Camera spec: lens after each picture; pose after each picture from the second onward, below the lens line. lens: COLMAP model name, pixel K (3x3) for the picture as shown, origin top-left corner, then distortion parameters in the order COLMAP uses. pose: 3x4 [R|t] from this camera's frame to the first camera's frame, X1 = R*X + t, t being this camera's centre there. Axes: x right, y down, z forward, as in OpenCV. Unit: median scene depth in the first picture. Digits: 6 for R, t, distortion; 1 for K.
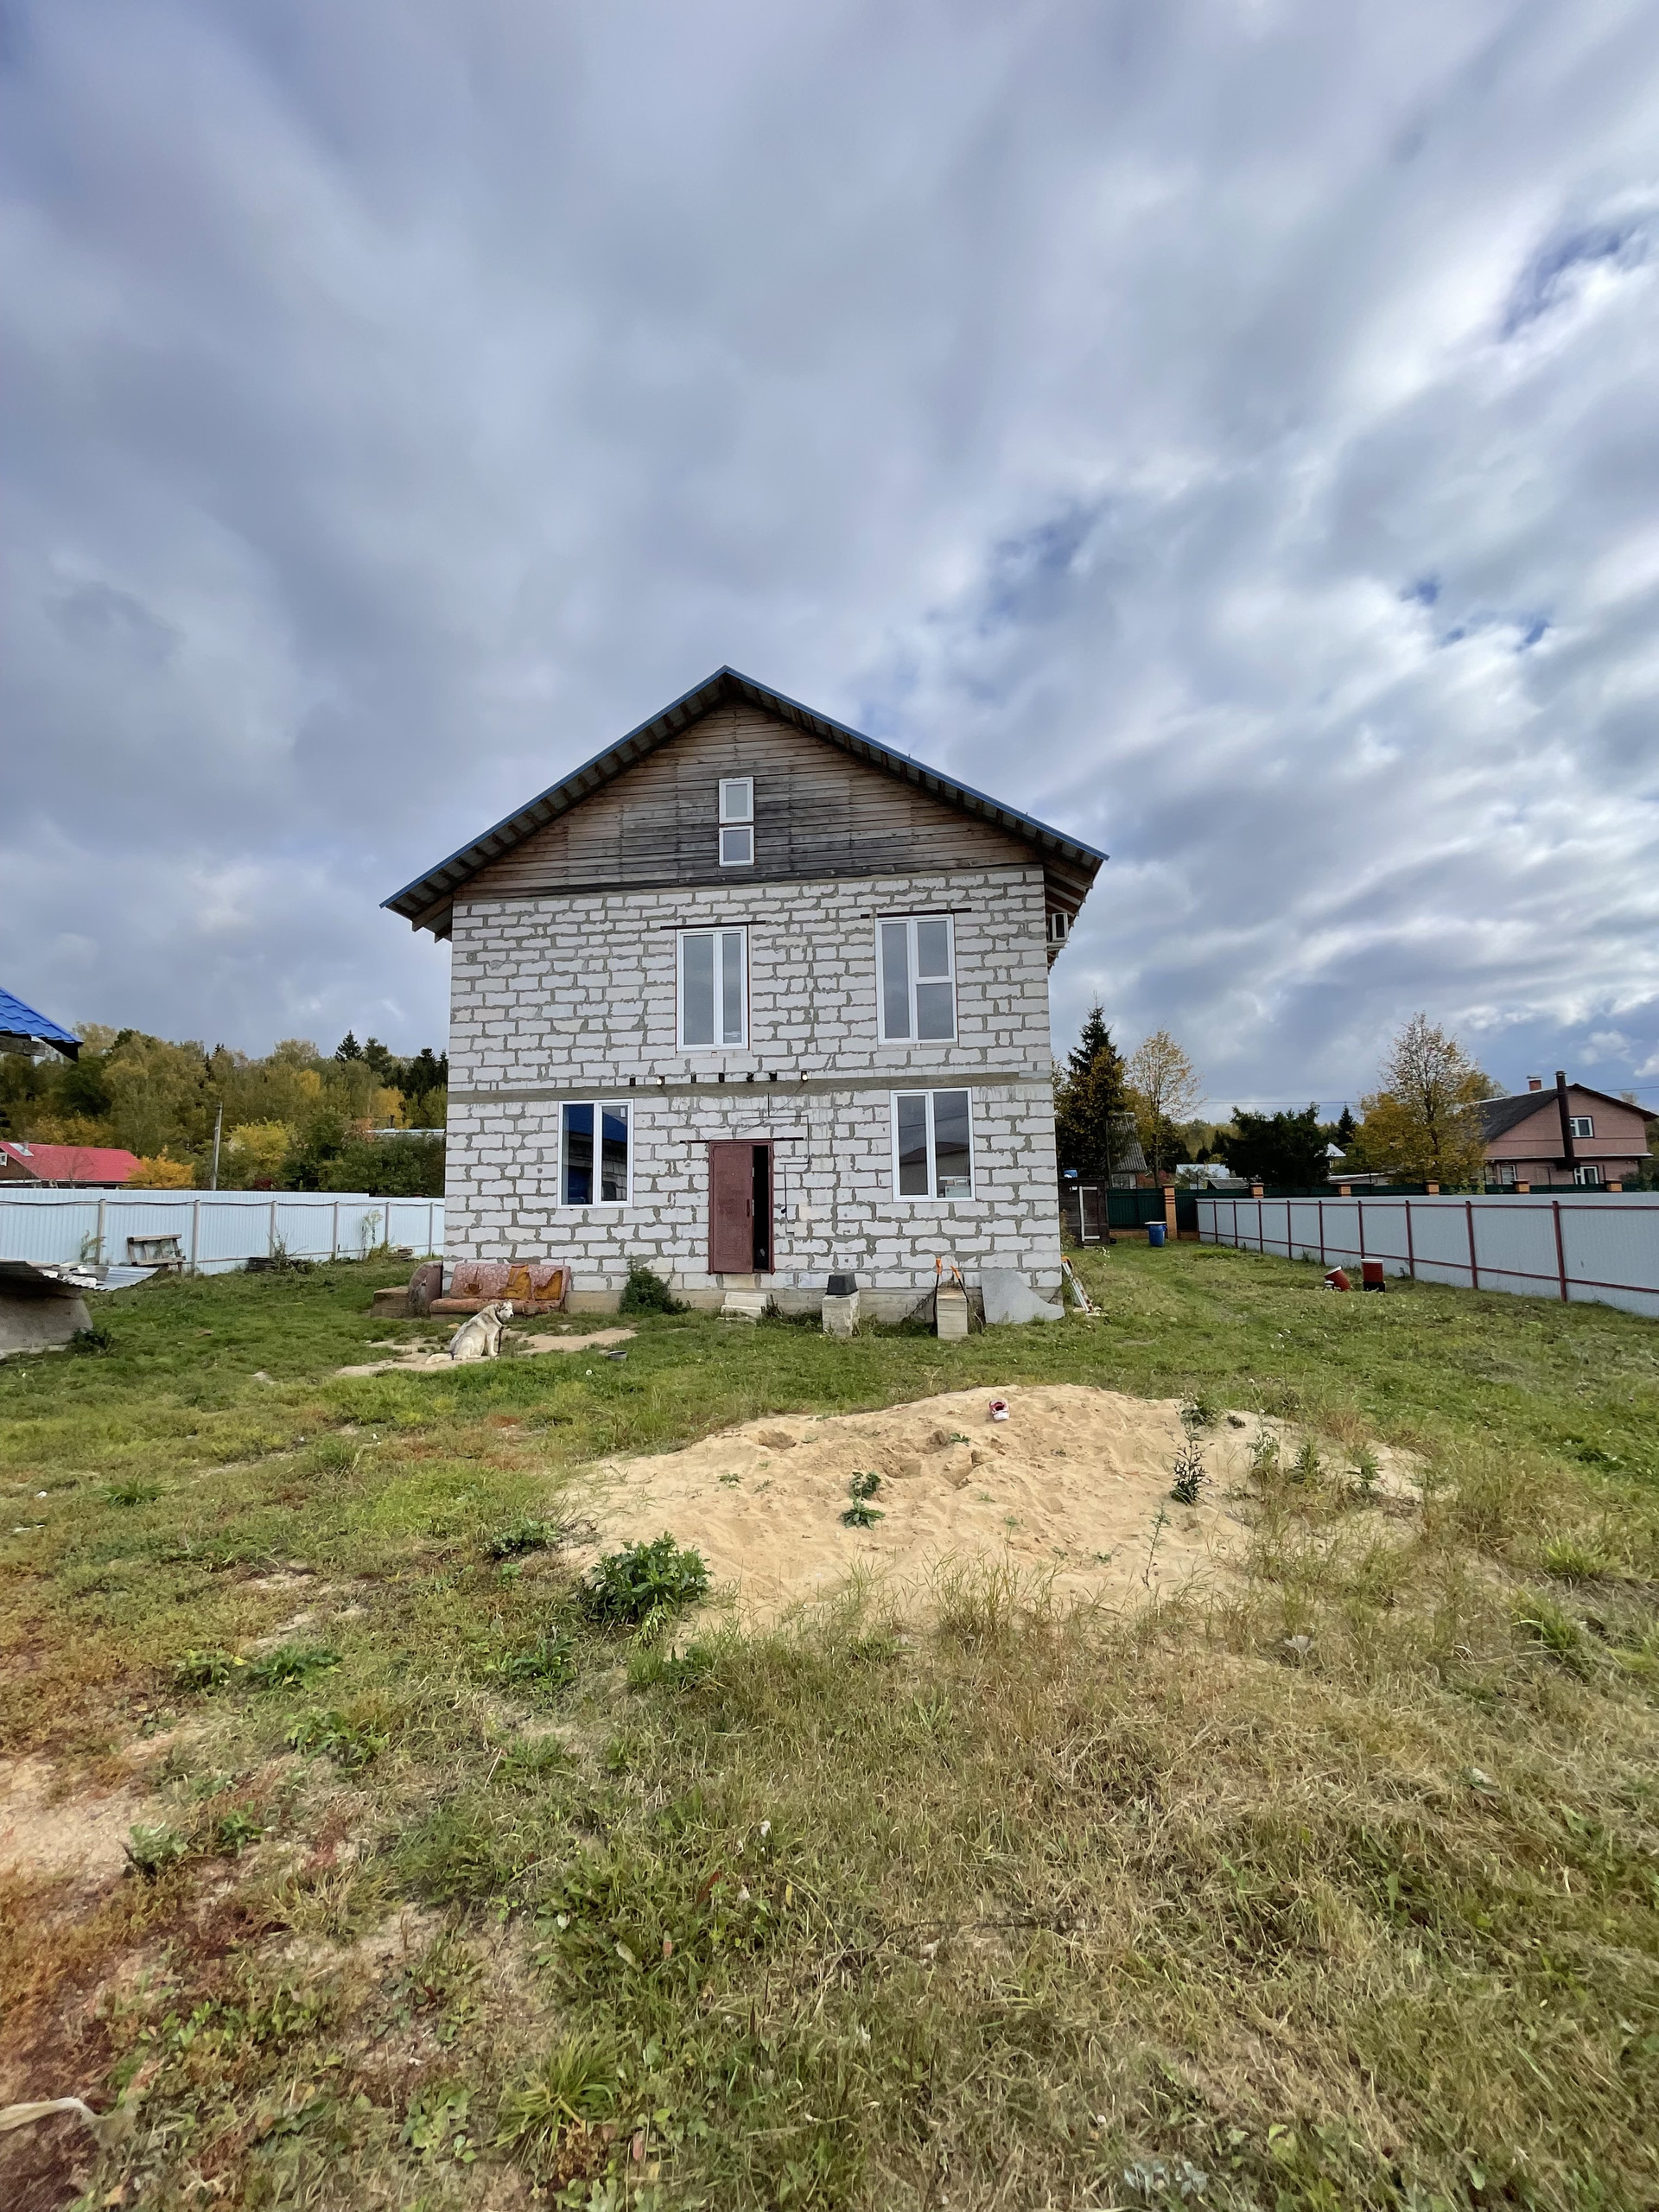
lens RADIAL K [[883.8, 0, 830.3], [0, 883.8, 1099.5], [0, 0, 1]] dist [0.037314, -0.000141]
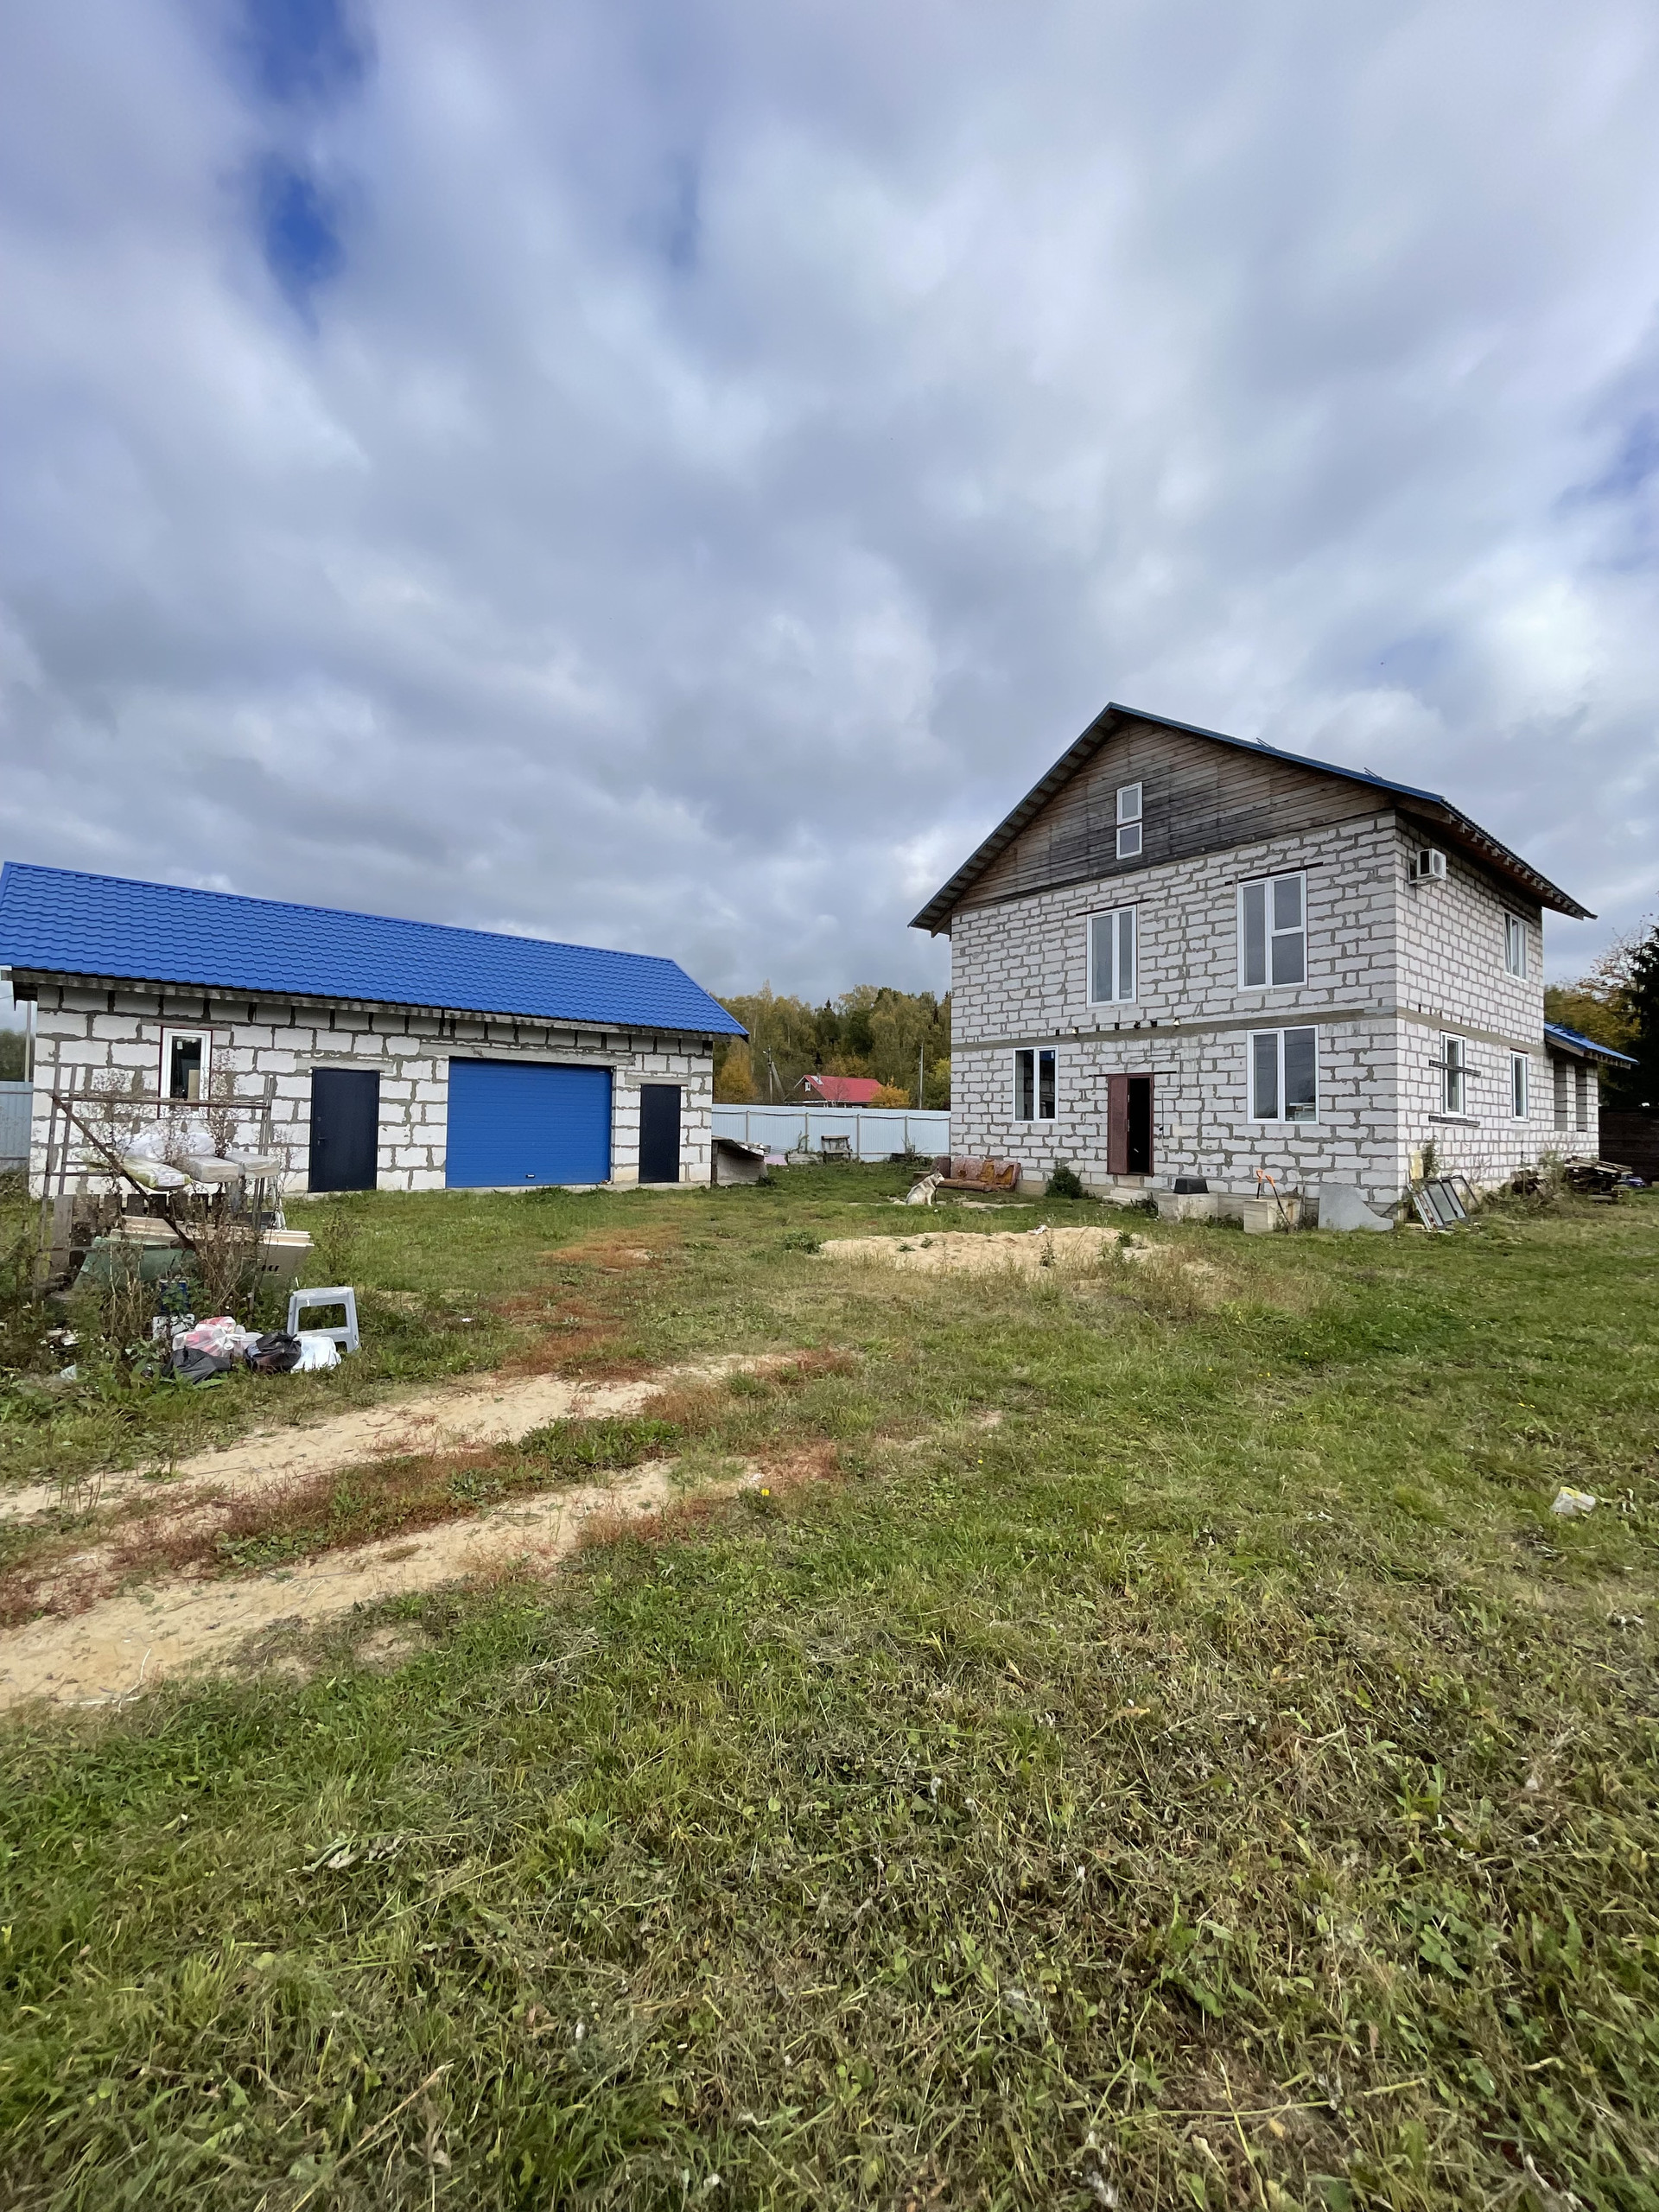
lens RADIAL K [[890.6, 0, 830.9], [0, 890.6, 1099.3], [0, 0, 1]] dist [-0.003266, -0.000698]
pose [[0.731222, 0.004180, -0.682126, 0.467871], [0.055348, 0.996320, 0.065438, -0.026855], [0.679890, -0.085604, 0.728300, -0.254071]]
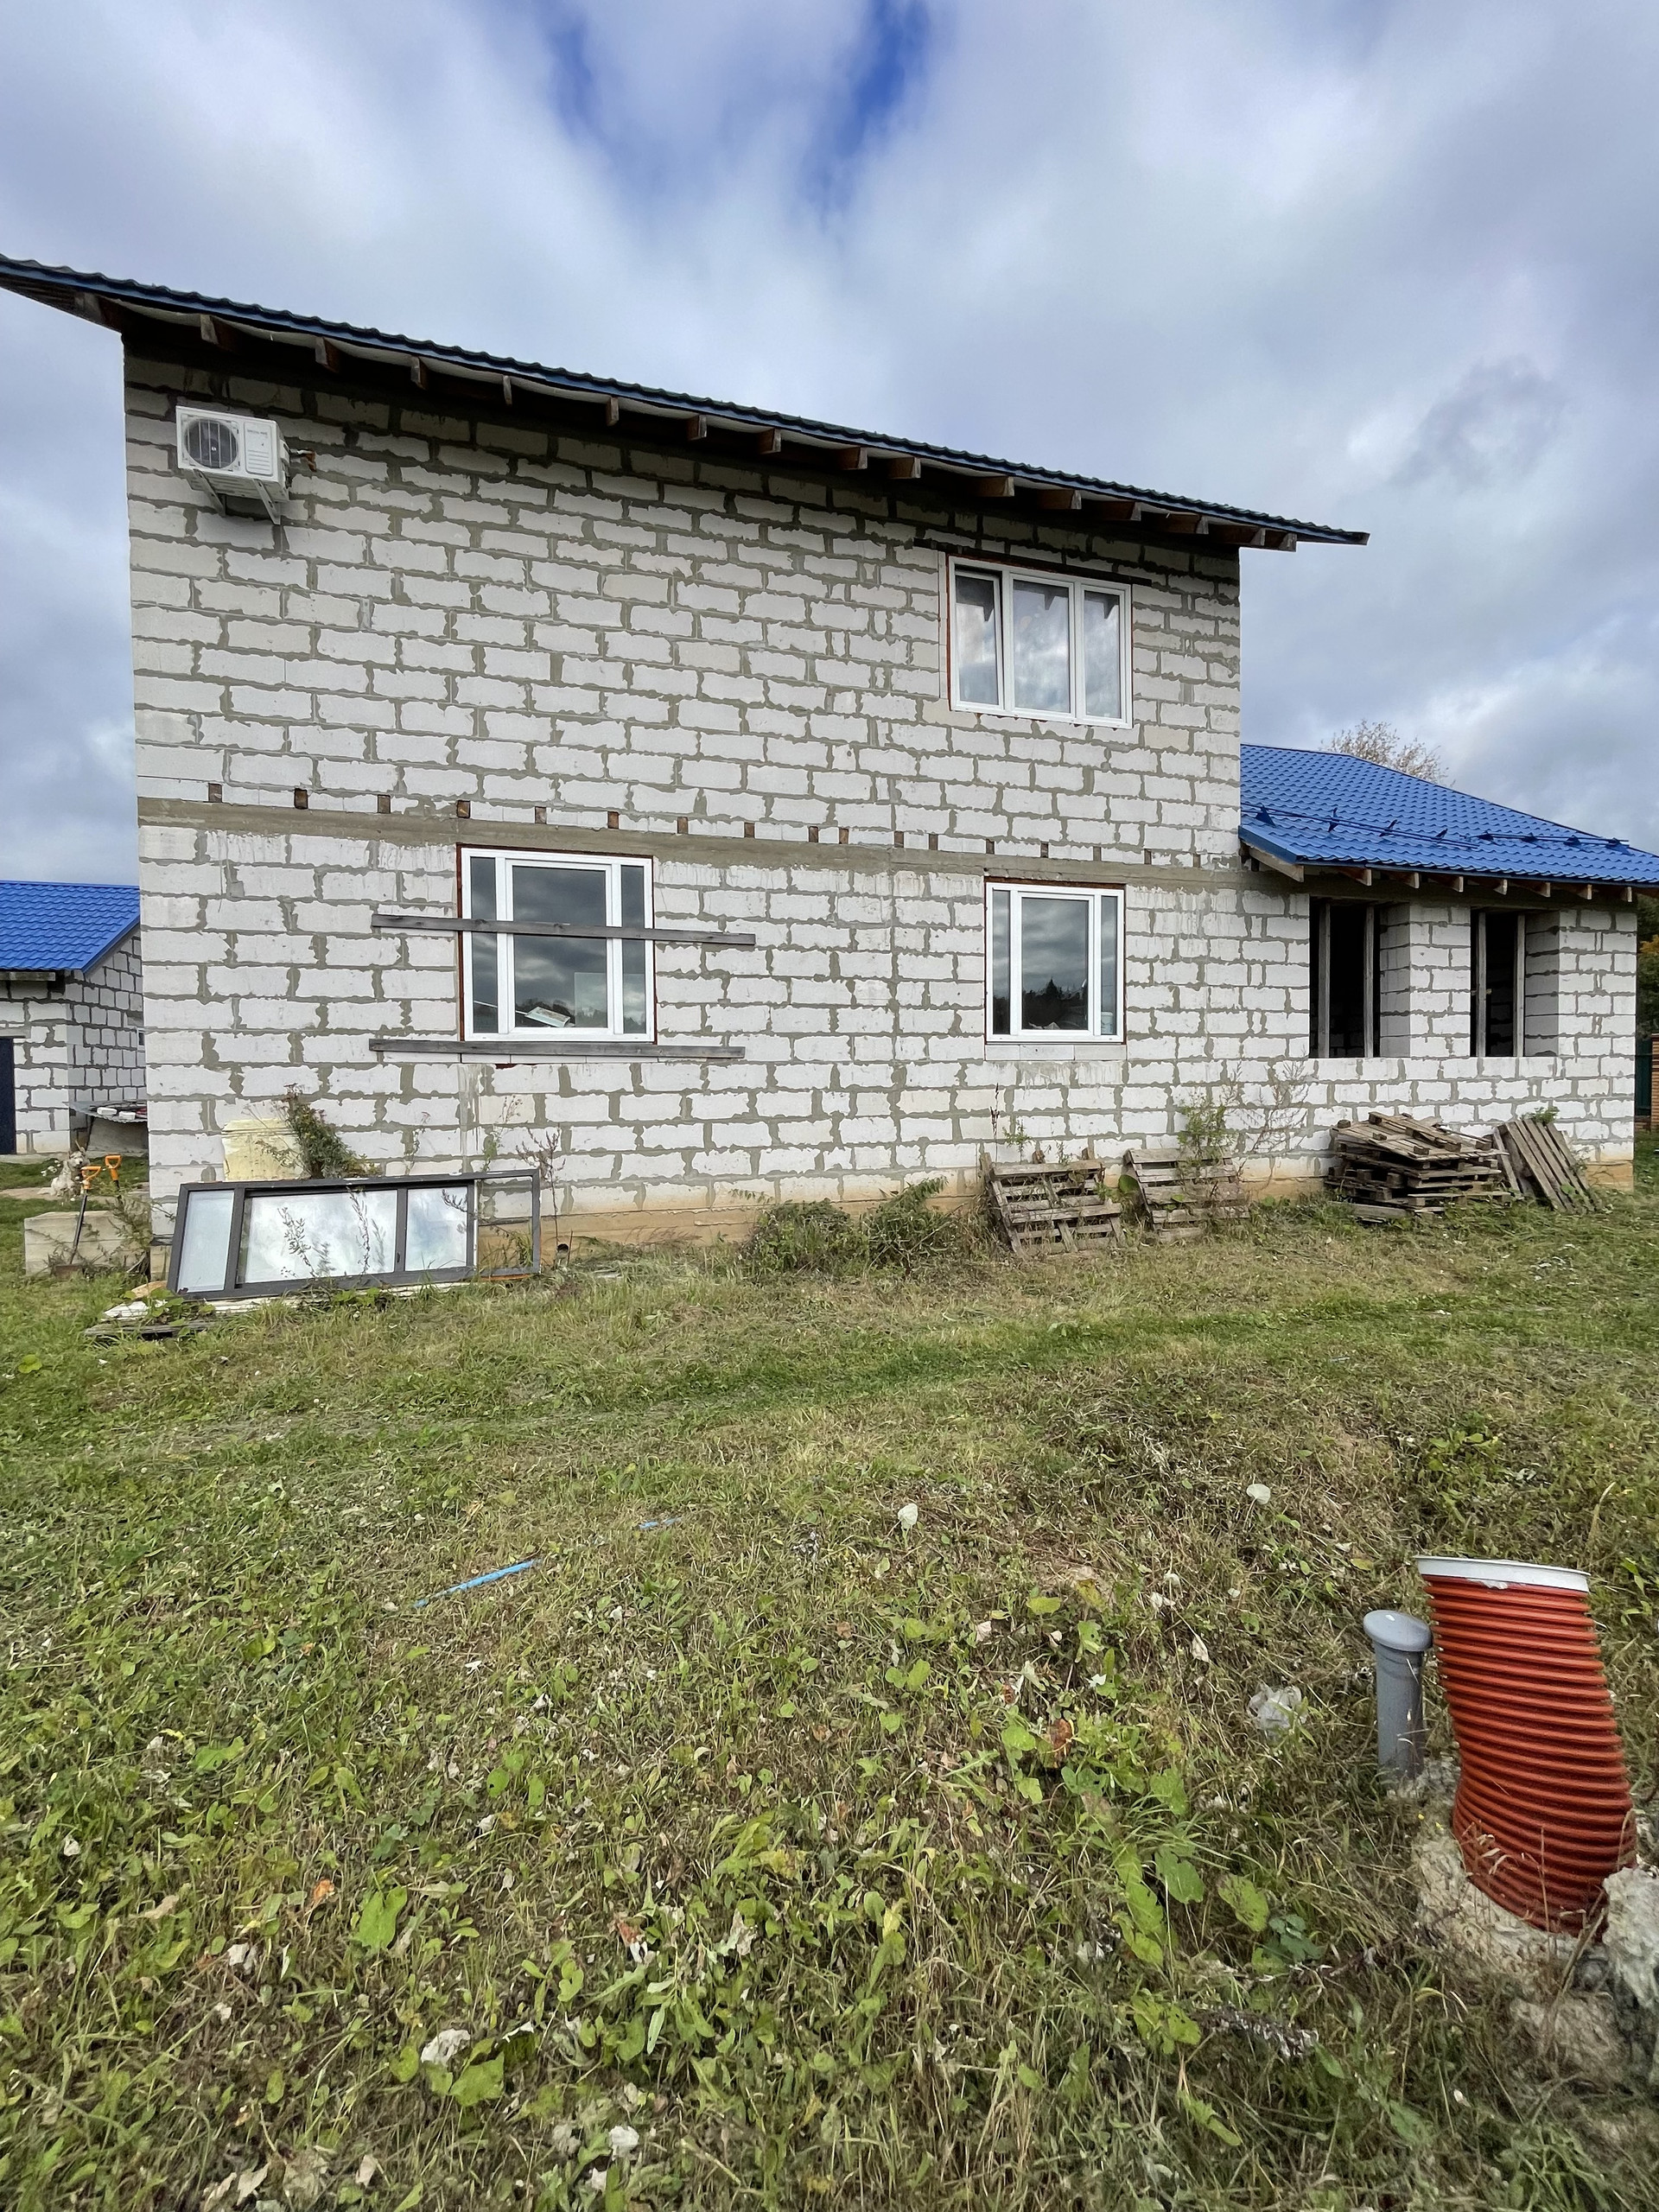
lens RADIAL K [[890.6, 0, 830.9], [0, 890.6, 1099.3], [0, 0, 1]] dist [-0.003266, -0.000698]
pose [[0.394089, 0.036301, -0.918355, 0.817915], [0.112569, 0.989790, 0.087431, 0.125873], [0.912152, -0.137834, 0.385979, 1.097461]]
